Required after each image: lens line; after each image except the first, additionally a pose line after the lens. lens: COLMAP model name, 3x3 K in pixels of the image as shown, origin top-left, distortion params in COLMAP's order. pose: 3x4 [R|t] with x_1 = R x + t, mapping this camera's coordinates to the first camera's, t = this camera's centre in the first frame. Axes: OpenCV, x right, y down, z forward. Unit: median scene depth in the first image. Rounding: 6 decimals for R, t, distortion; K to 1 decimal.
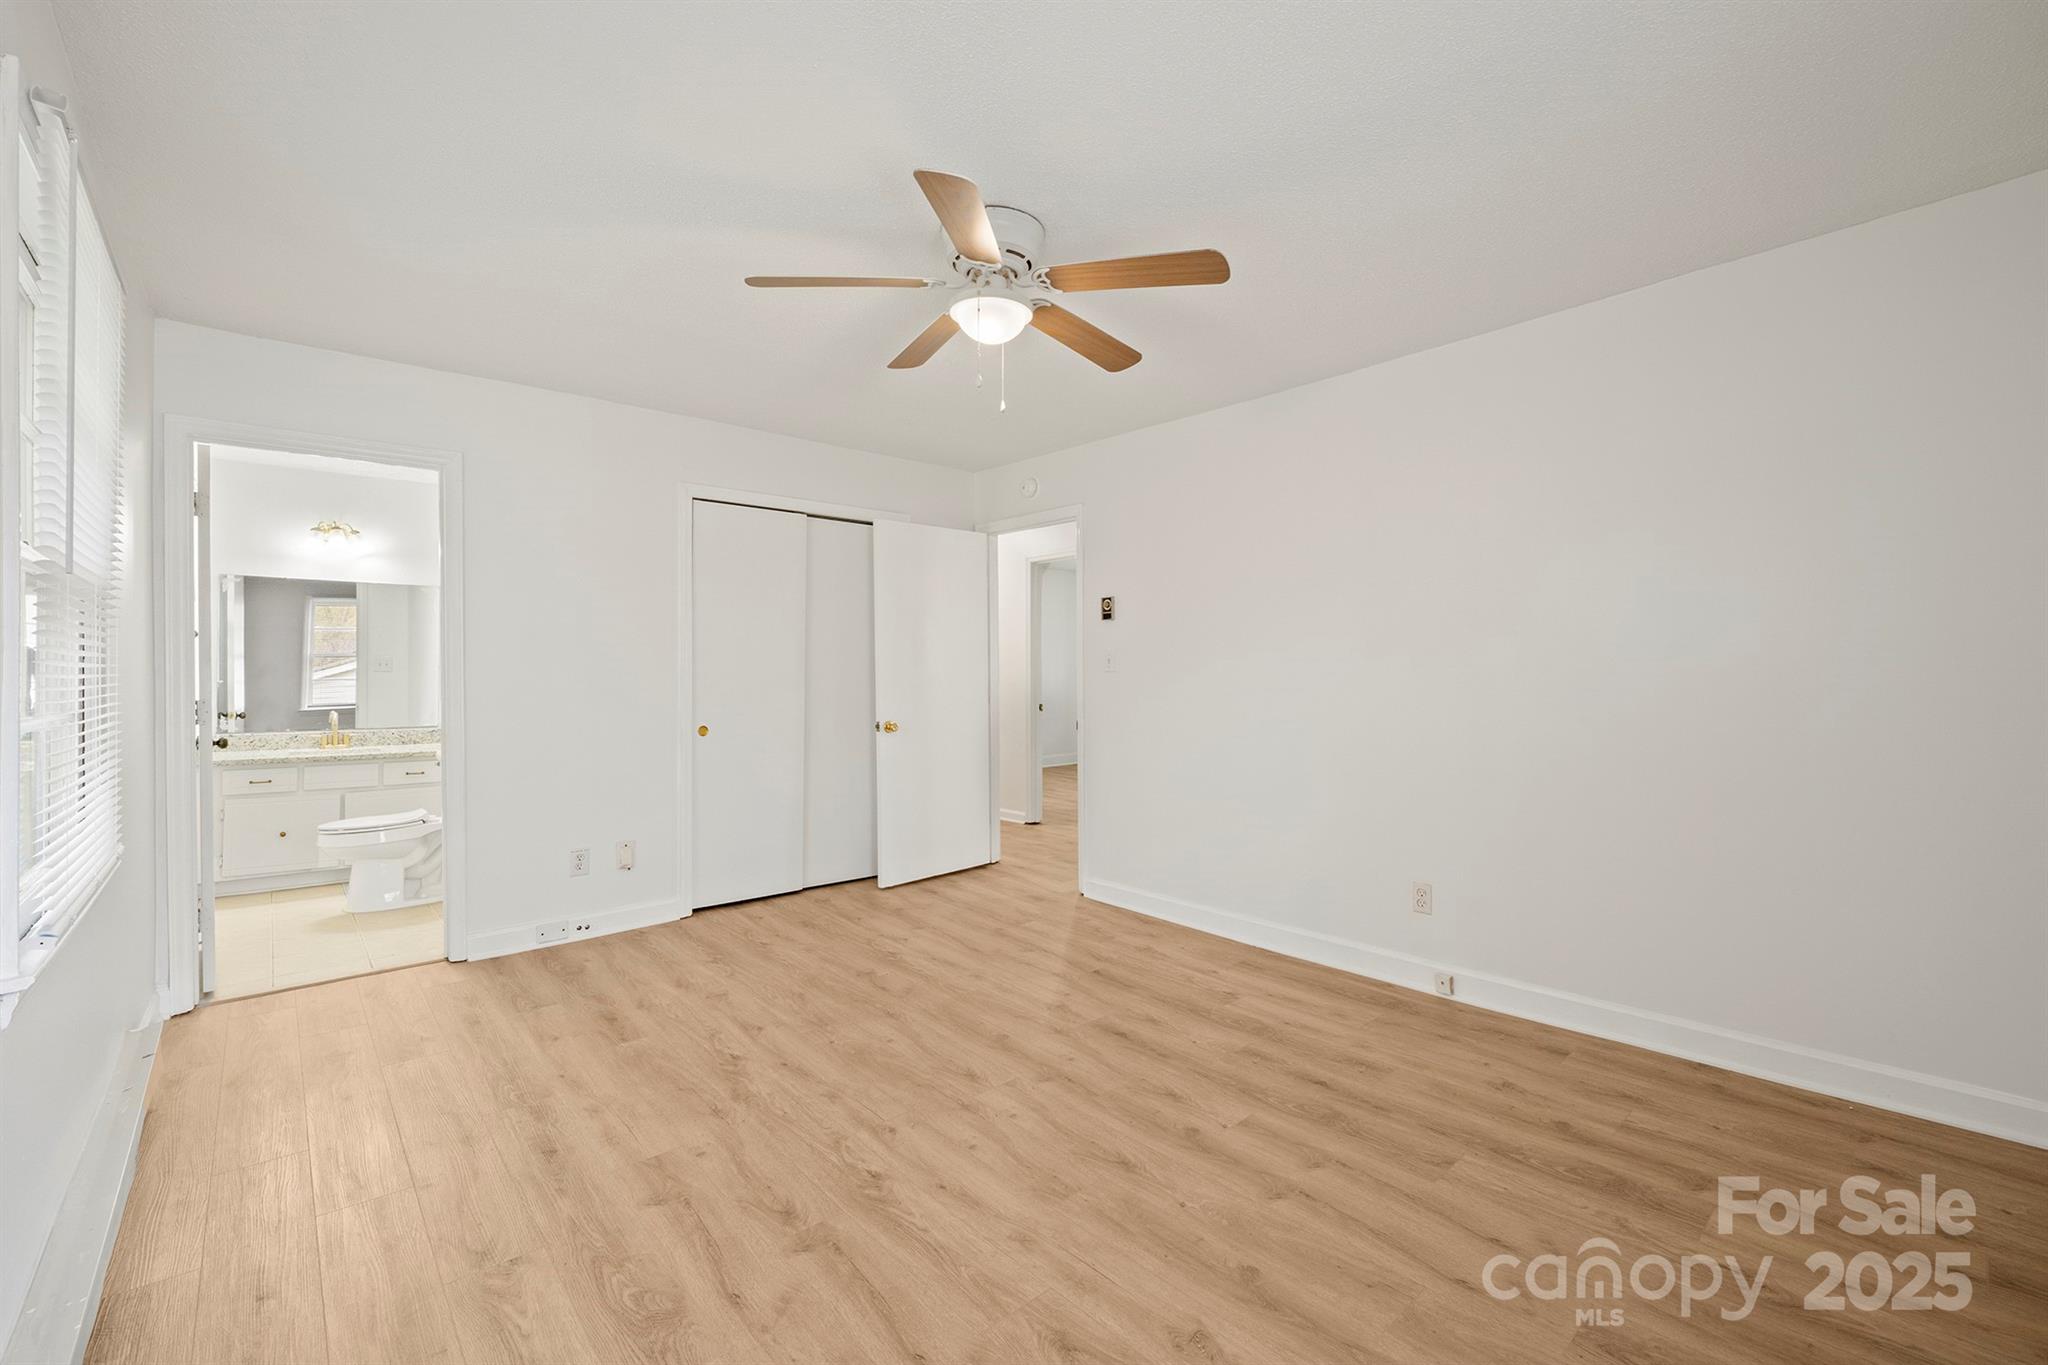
lens RADIAL K [[864.7, 0, 1025.3], [0, 864.7, 659.8], [0, 0, 1]] dist [-0.010770, -0.000478]
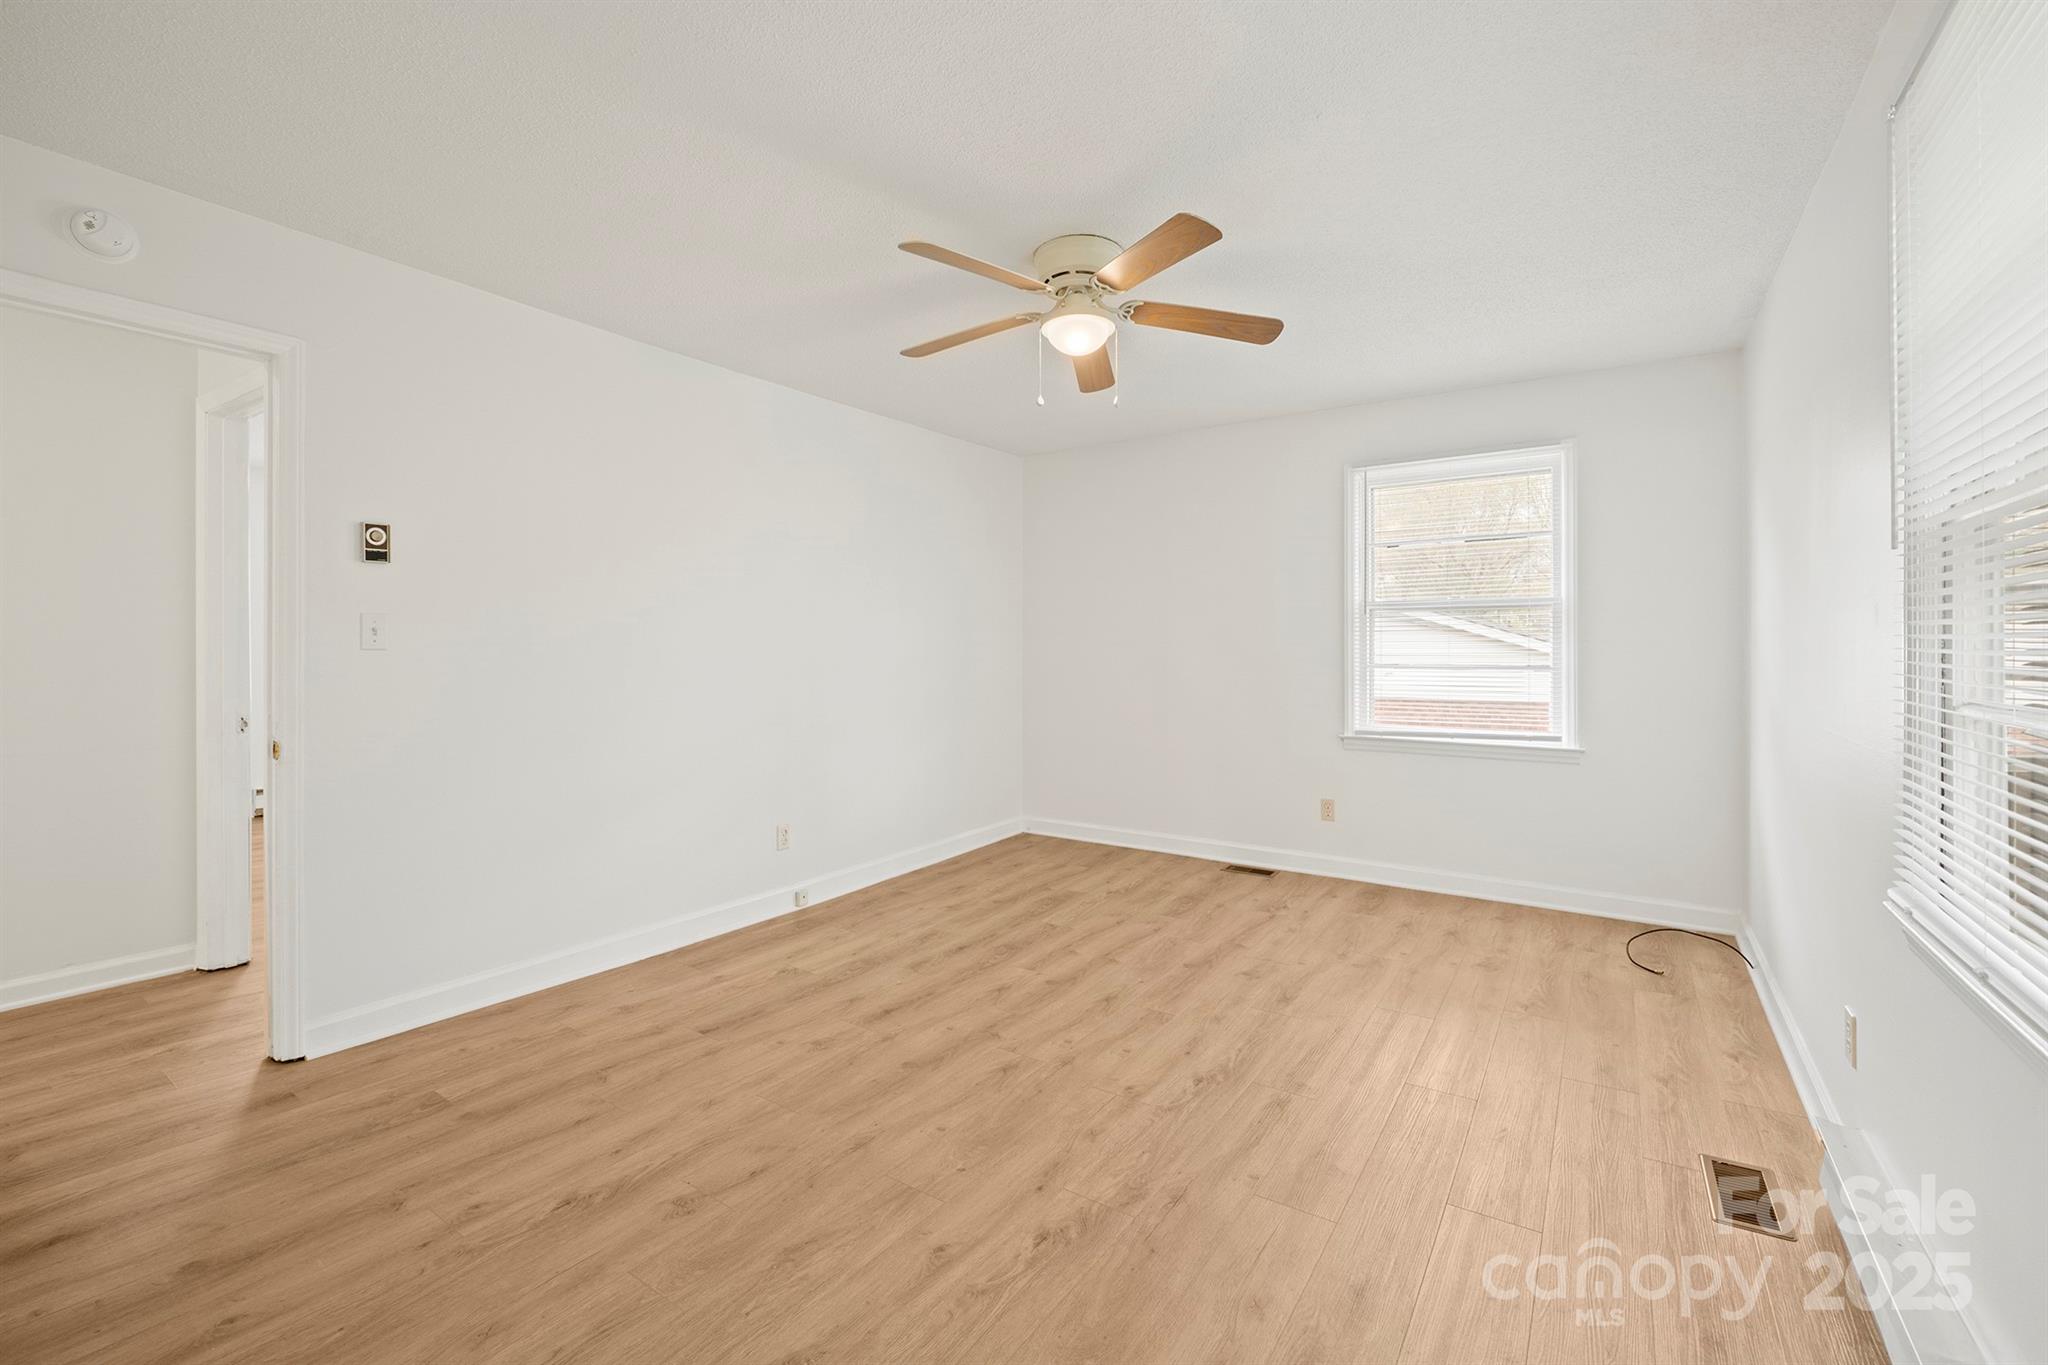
lens RADIAL K [[864.7, 0, 1025.3], [0, 864.7, 659.8], [0, 0, 1]] dist [-0.010770, -0.000478]
pose [[-0.247743, -0.009273, 0.968781, -0.948208], [-0.013162, 0.999894, 0.006205, 0.017925], [-0.968736, -0.011214, -0.247839, 1.162091]]
